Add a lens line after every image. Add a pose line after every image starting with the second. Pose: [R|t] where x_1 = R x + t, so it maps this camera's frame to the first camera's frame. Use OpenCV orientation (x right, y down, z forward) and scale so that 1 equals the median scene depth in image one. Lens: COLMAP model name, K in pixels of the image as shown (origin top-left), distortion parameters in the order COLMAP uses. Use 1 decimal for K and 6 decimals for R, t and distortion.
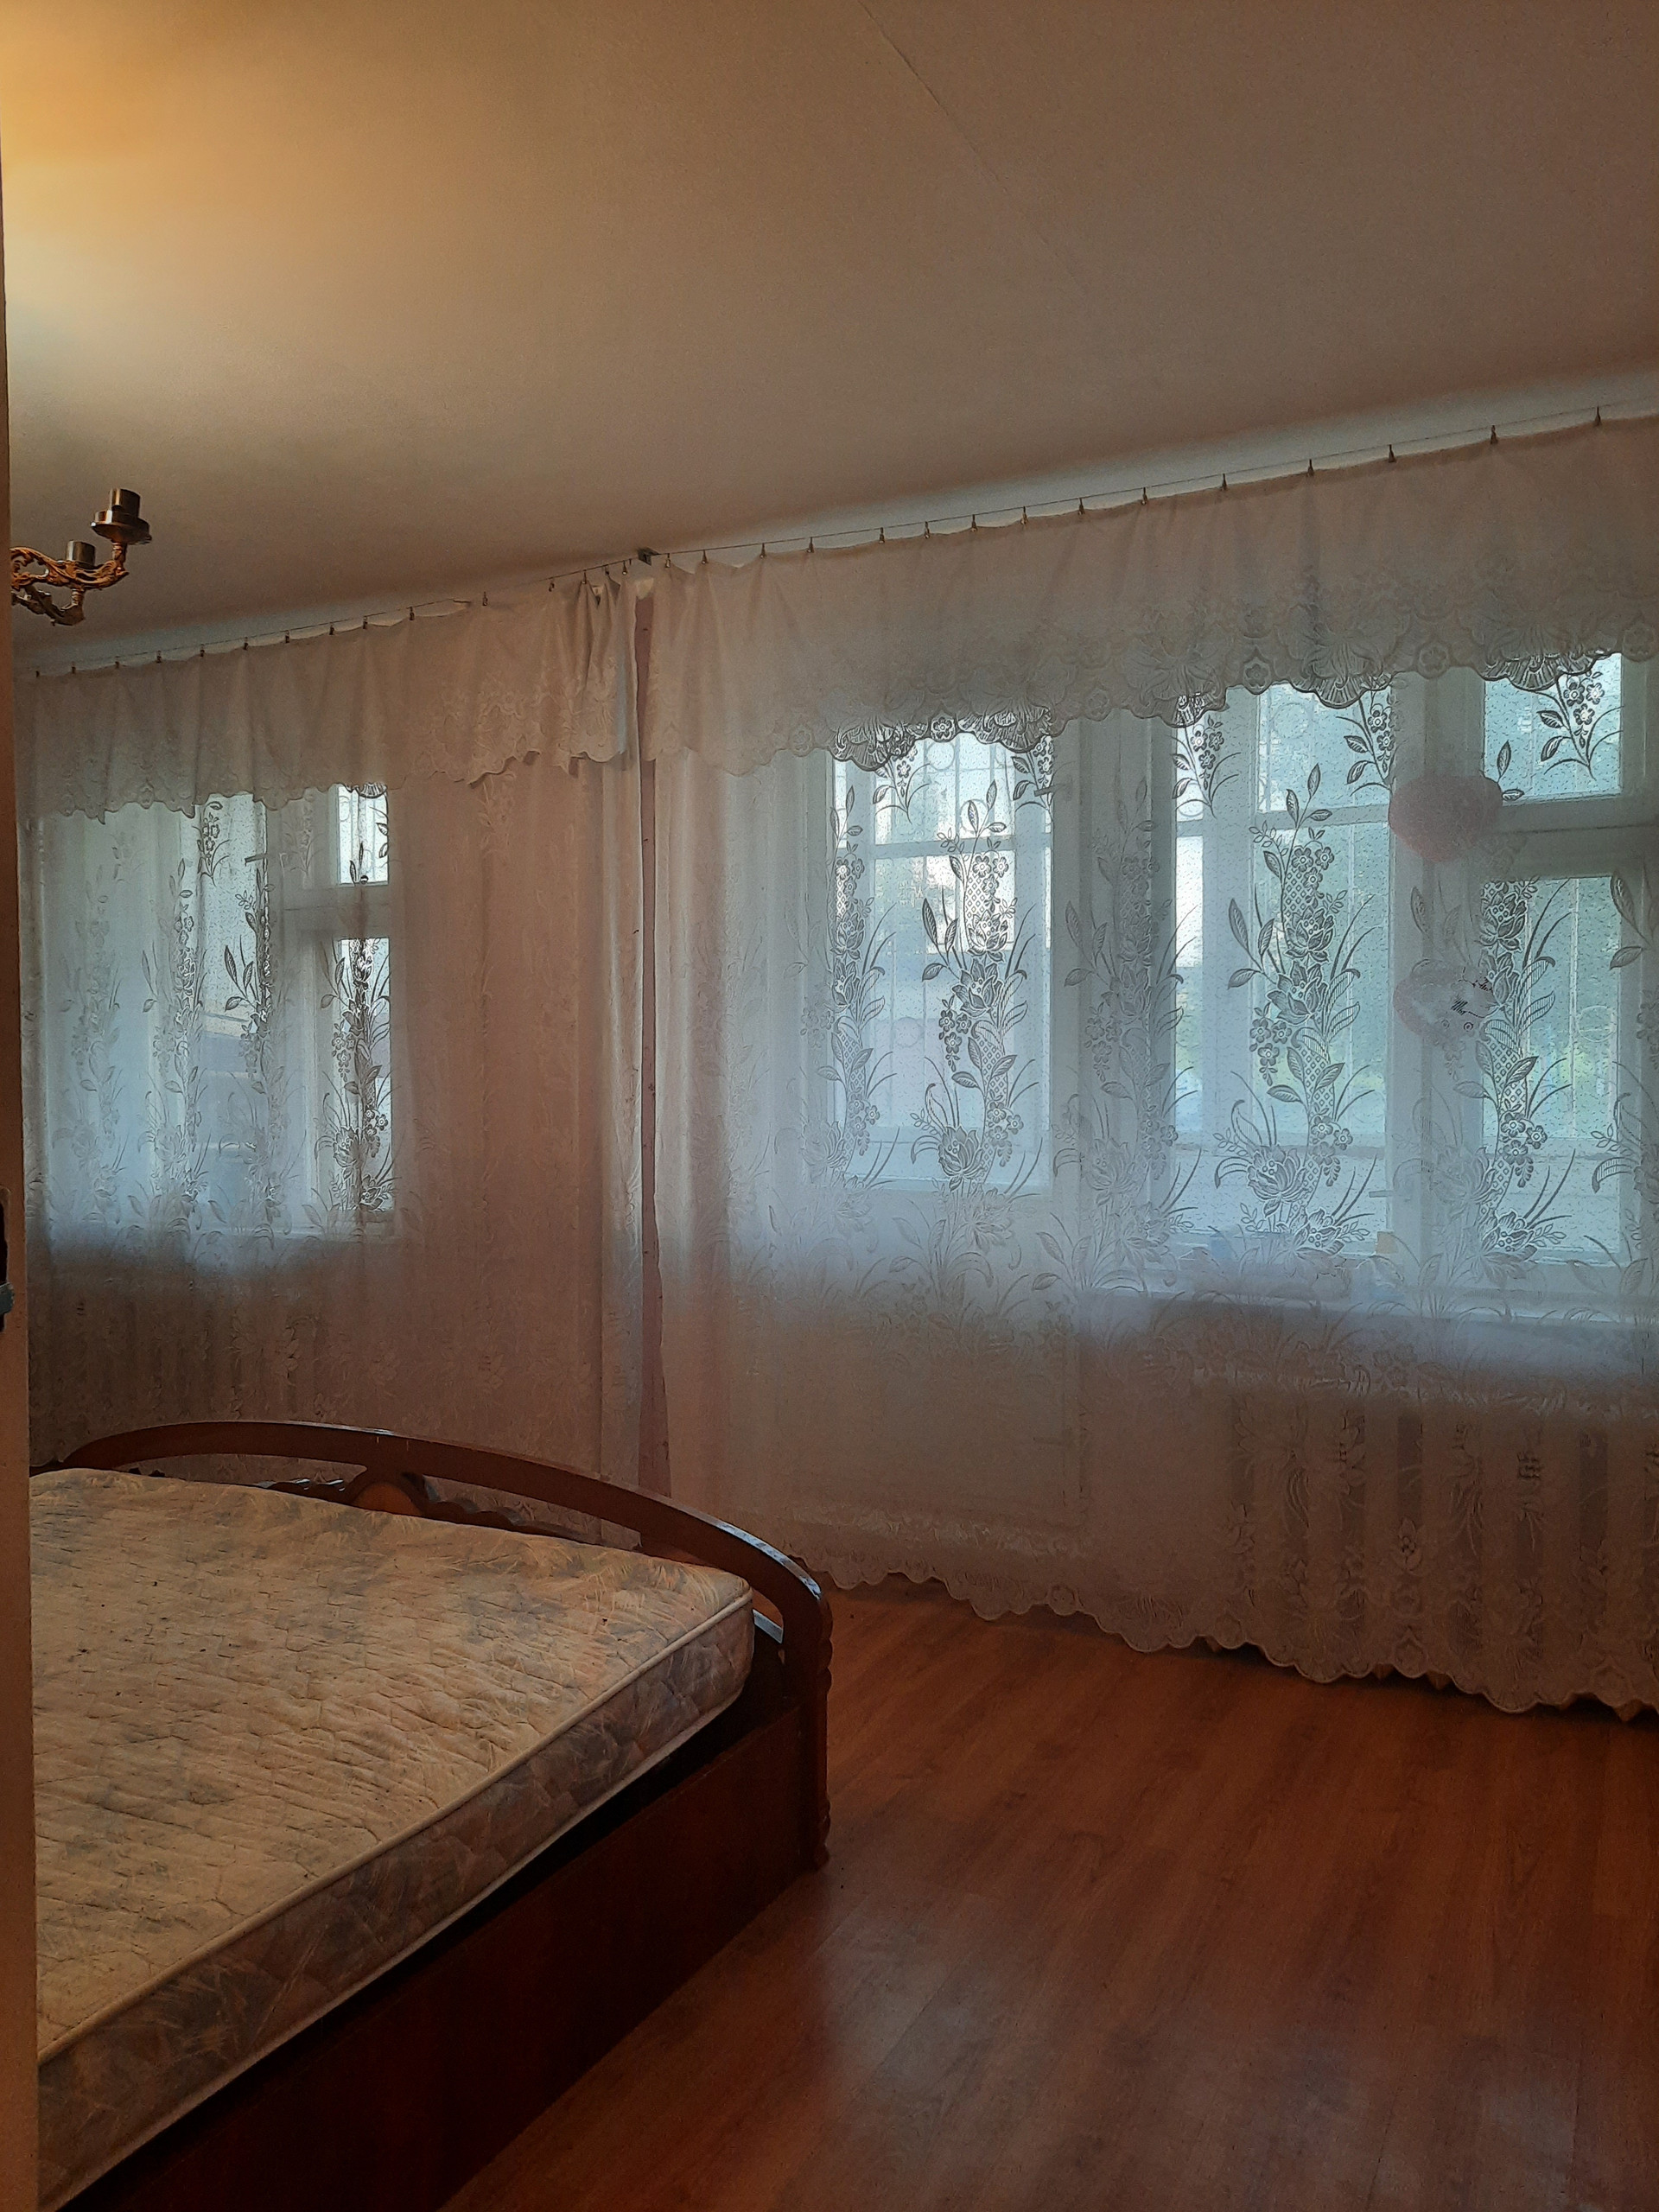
lens RADIAL K [[1618.6, 0, 811.0], [0, 1618.6, 1099.0], [0, 0, 1]] dist [0.018005, 0.006989]
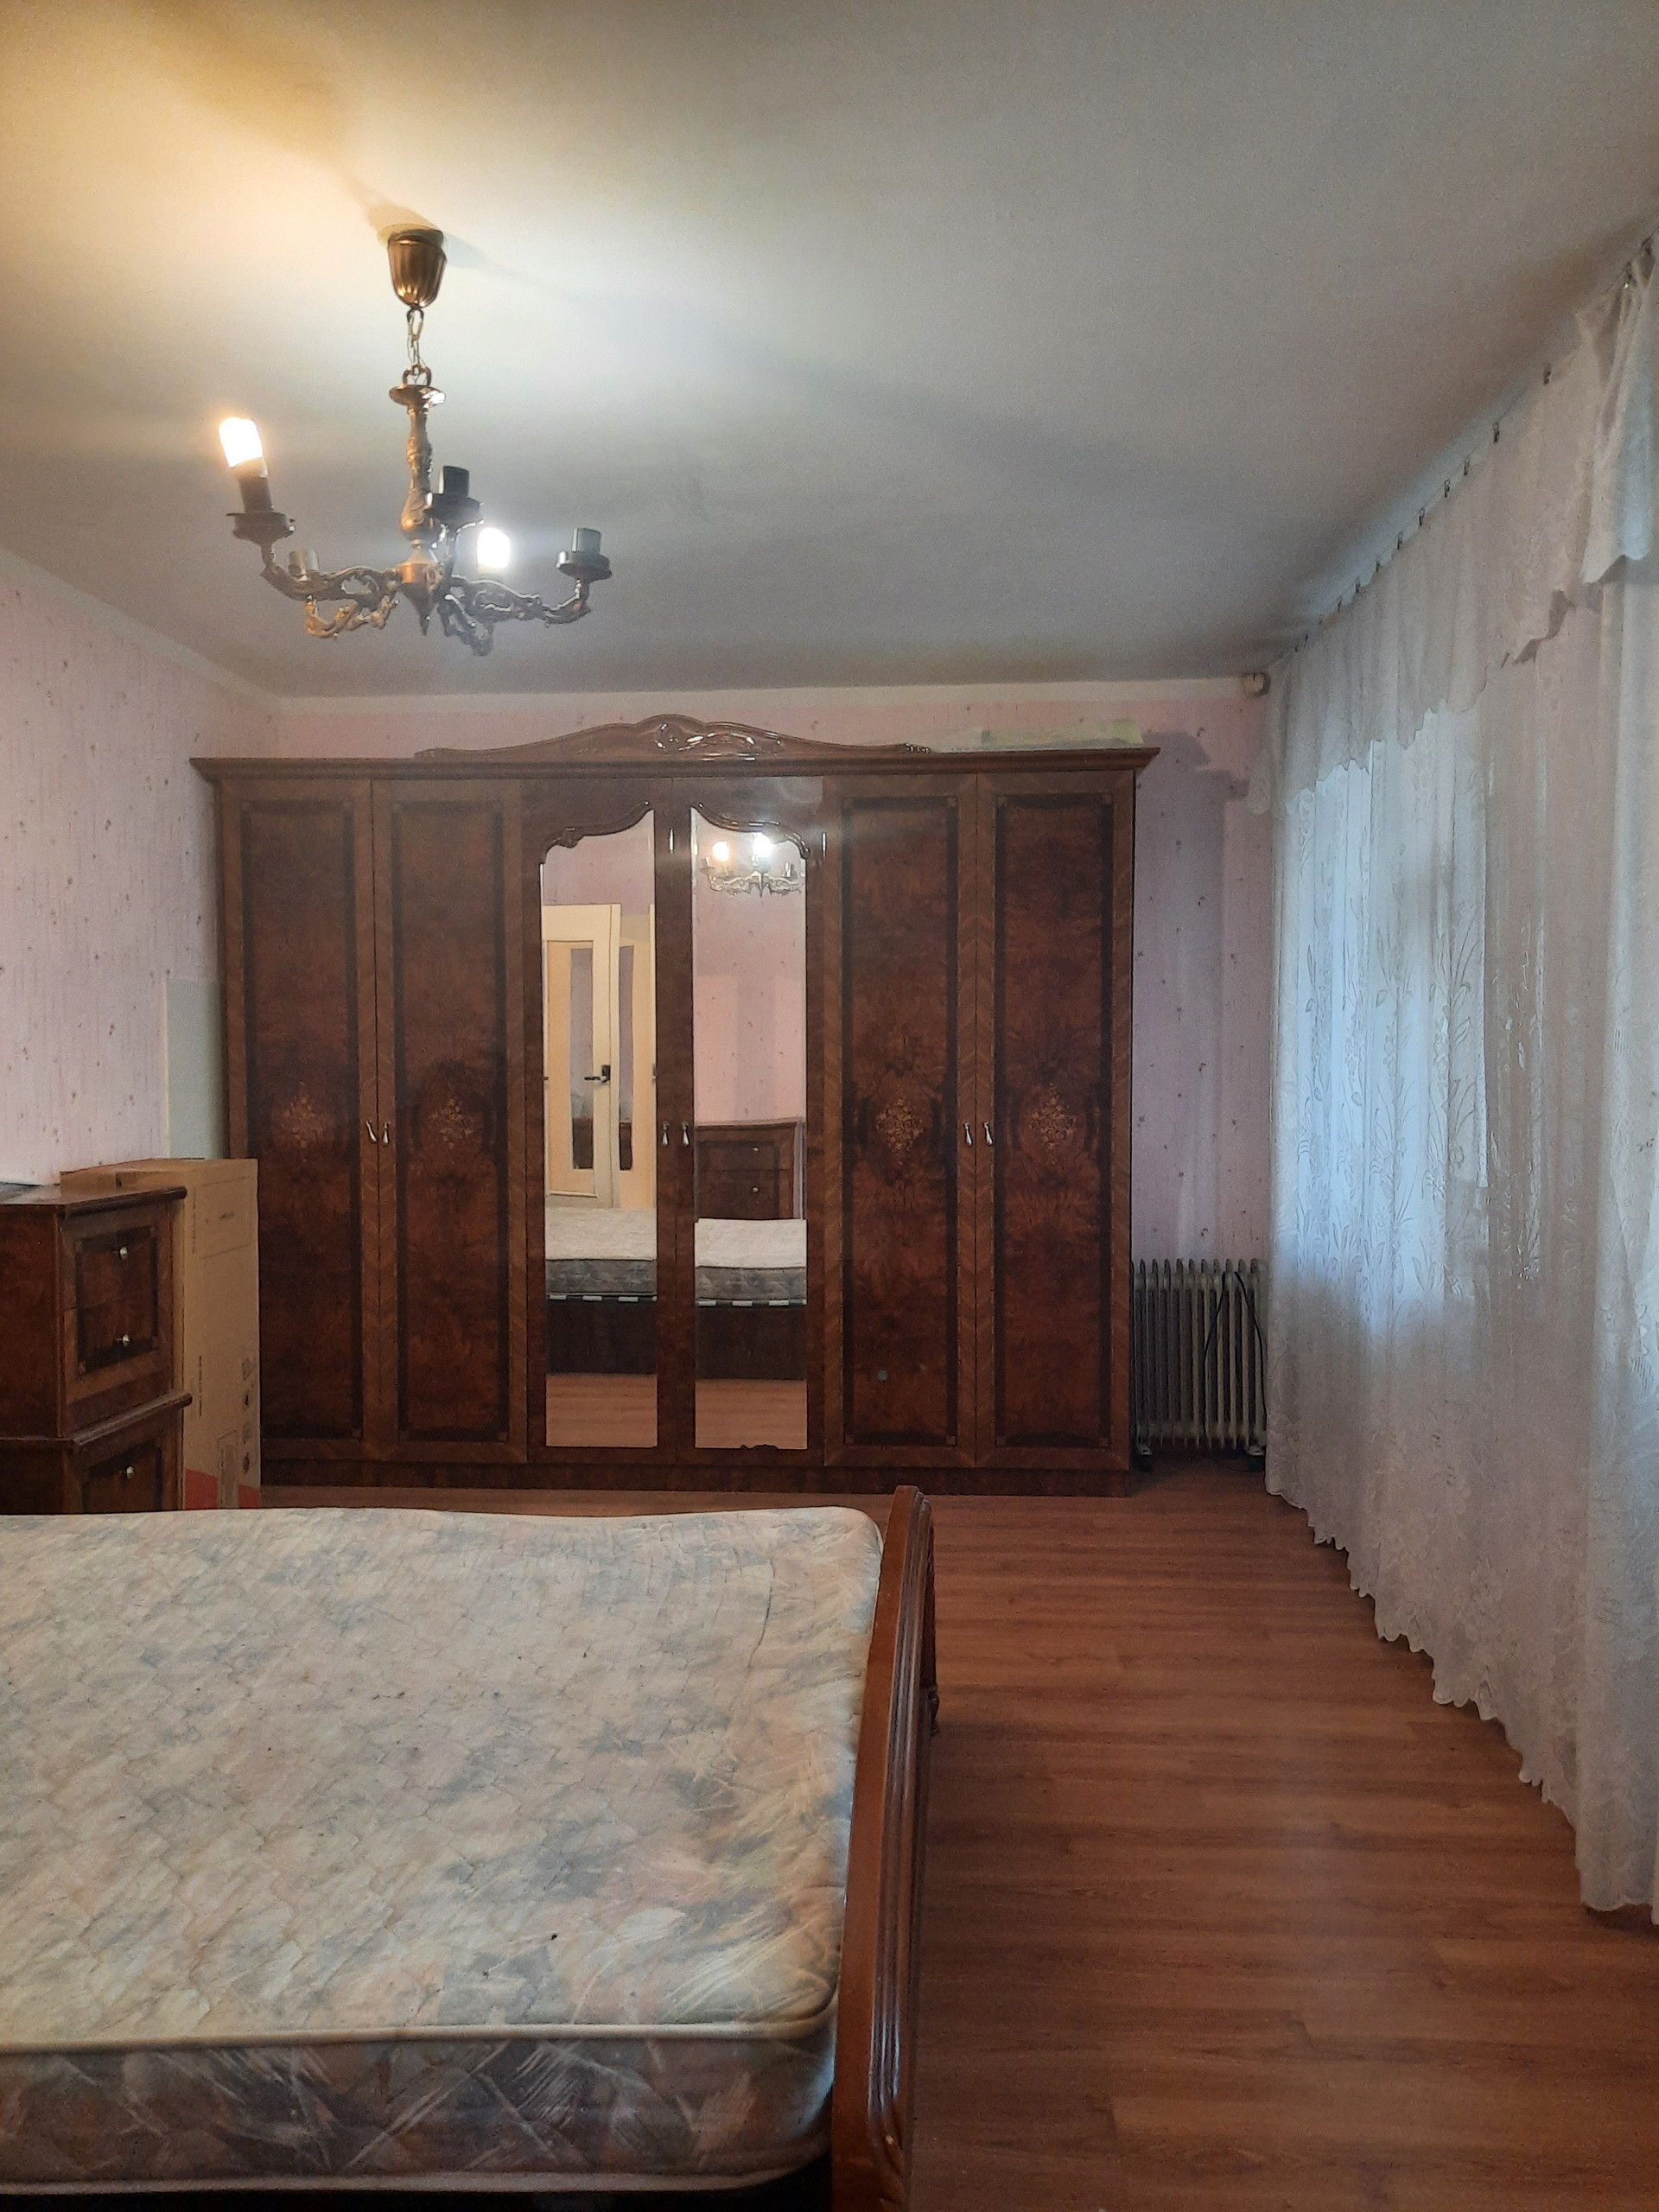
lens RADIAL K [[1618.6, 0, 825.0], [0, 1618.6, 1108.0], [0, 0, 1]] dist [0.018005, 0.006989]
pose [[0.406919, 0.037574, -0.912691, 0.524405], [-0.020008, 0.999281, 0.032219, -0.046074], [0.913245, 0.005150, 0.407378, 0.831384]]
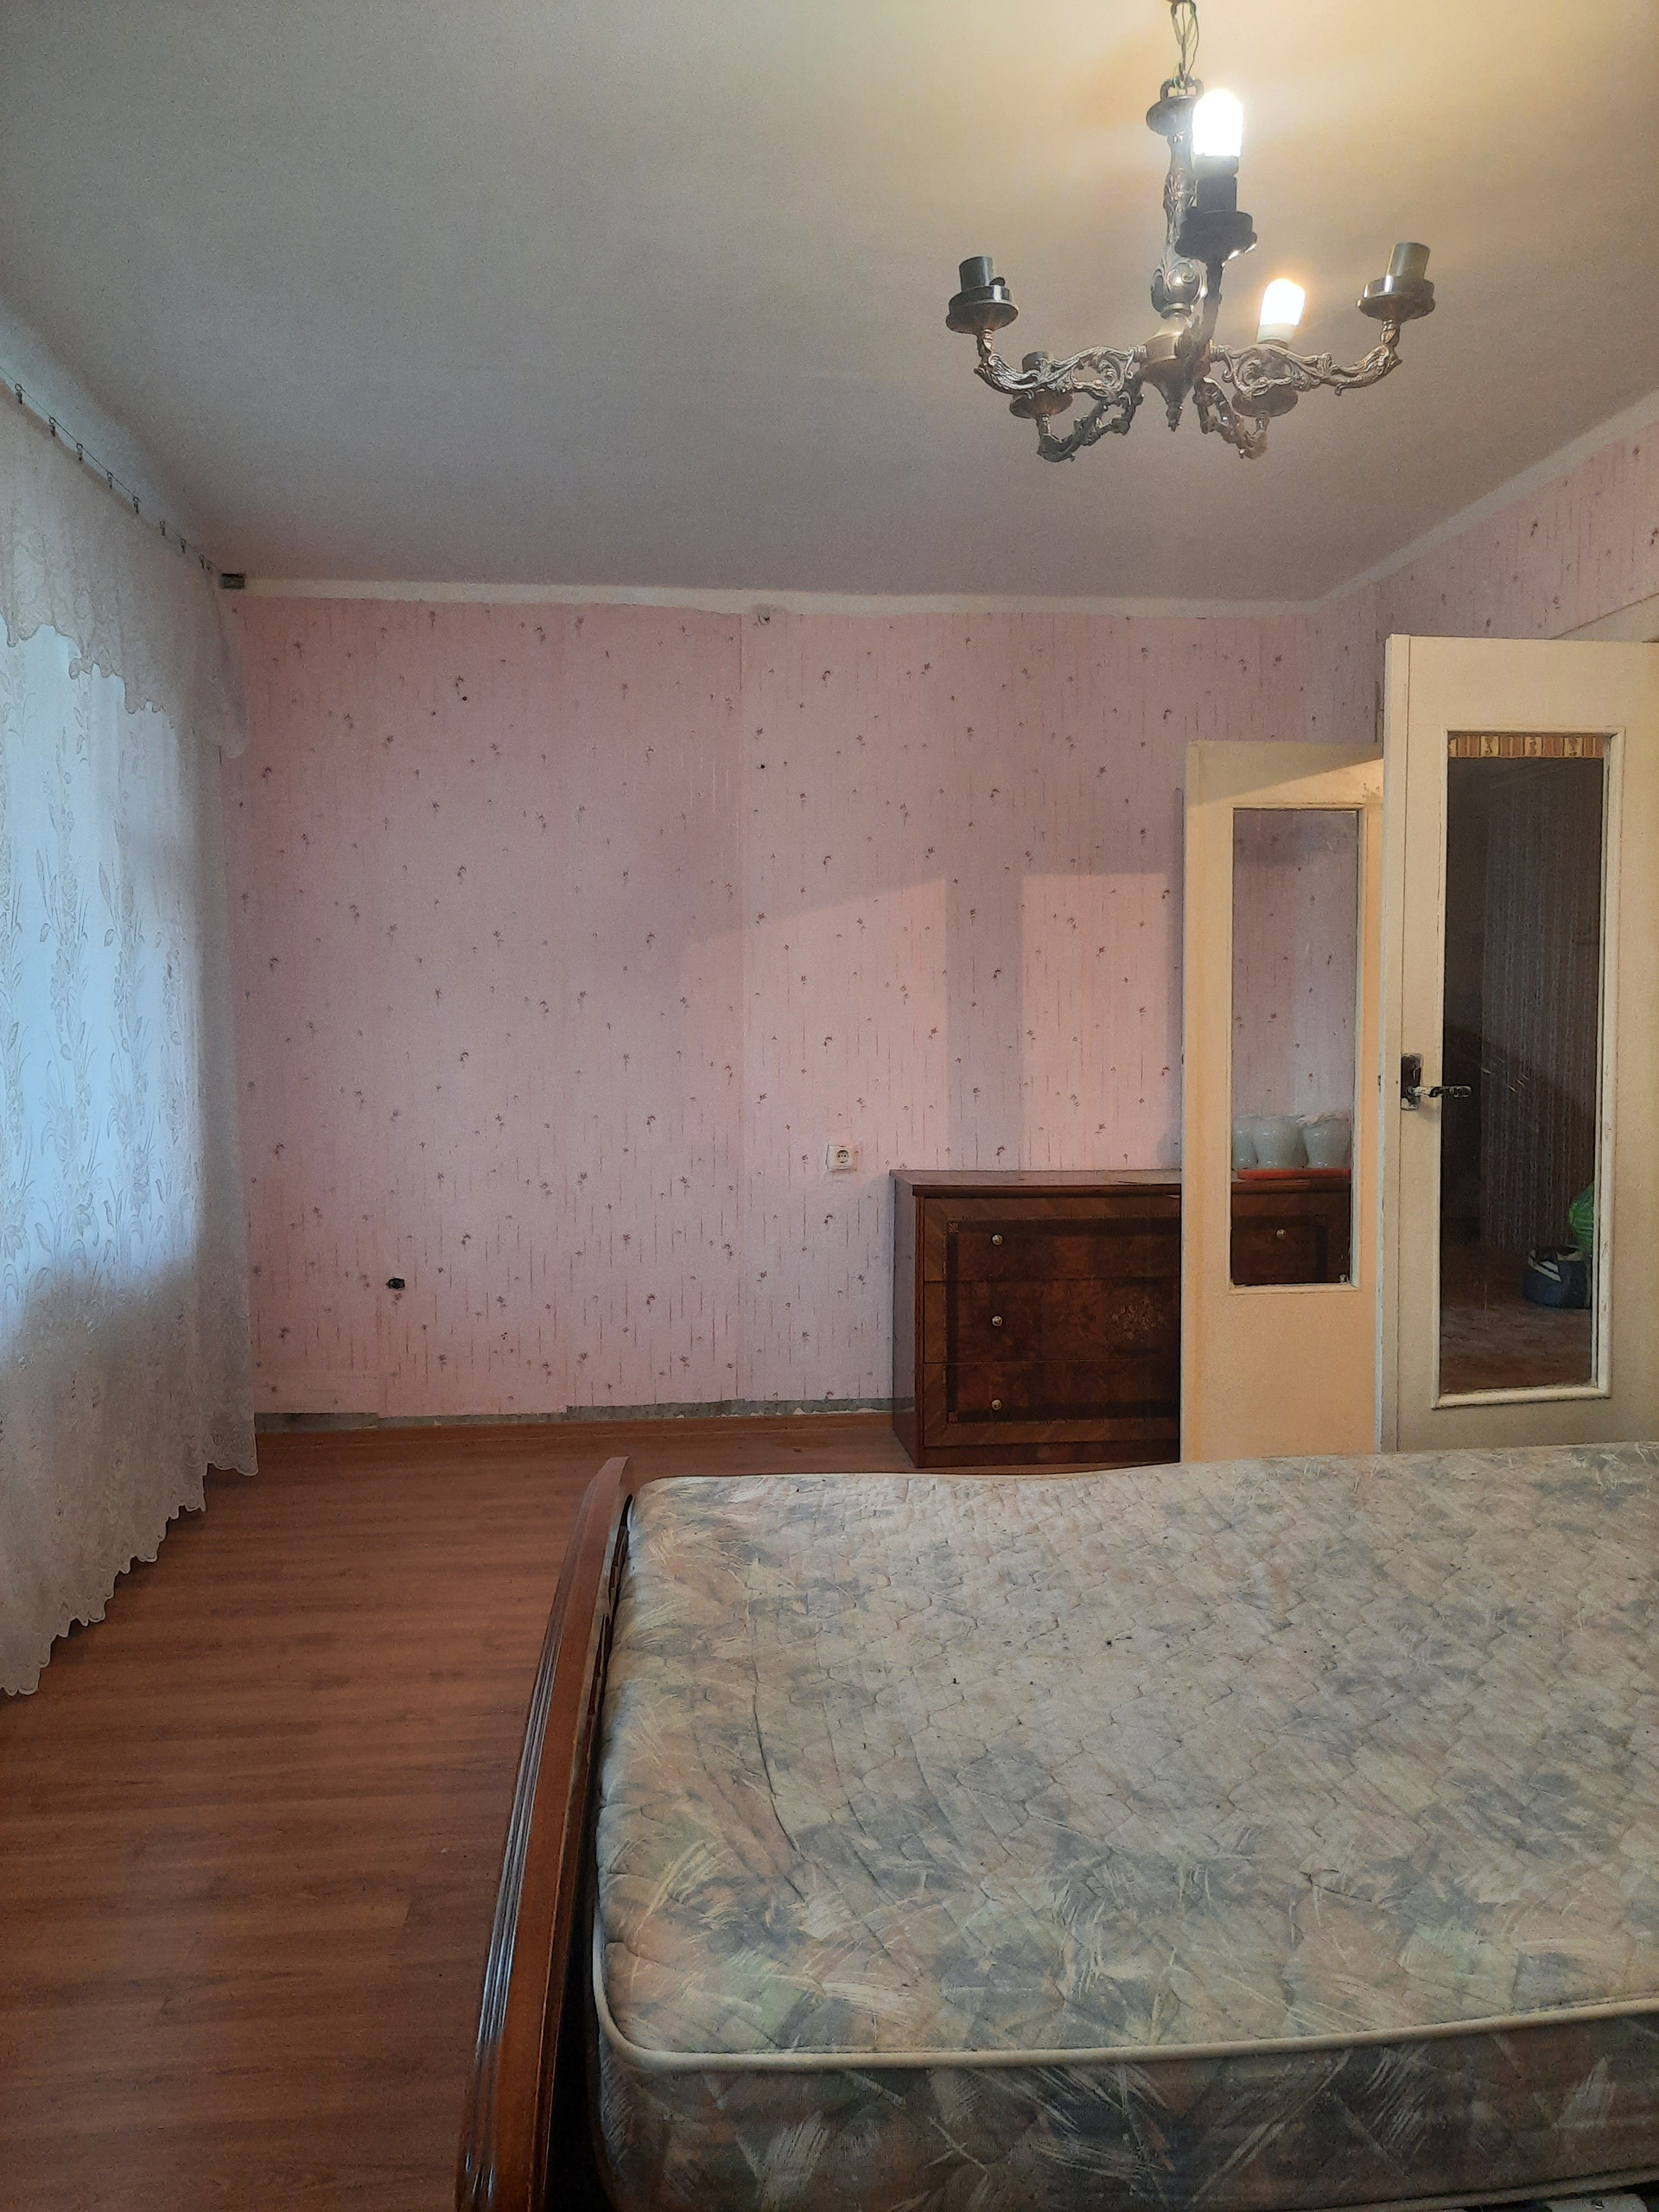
lens RADIAL K [[1618.6, 0, 823.1], [0, 1618.6, 1106.9], [0, 0, 1]] dist [0.018005, 0.006989]
pose [[-0.546275, -0.036154, 0.836826, -1.121074], [0.032489, 0.997402, 0.064300, -0.032763], [-0.836976, 0.062313, -0.543680, 1.618542]]
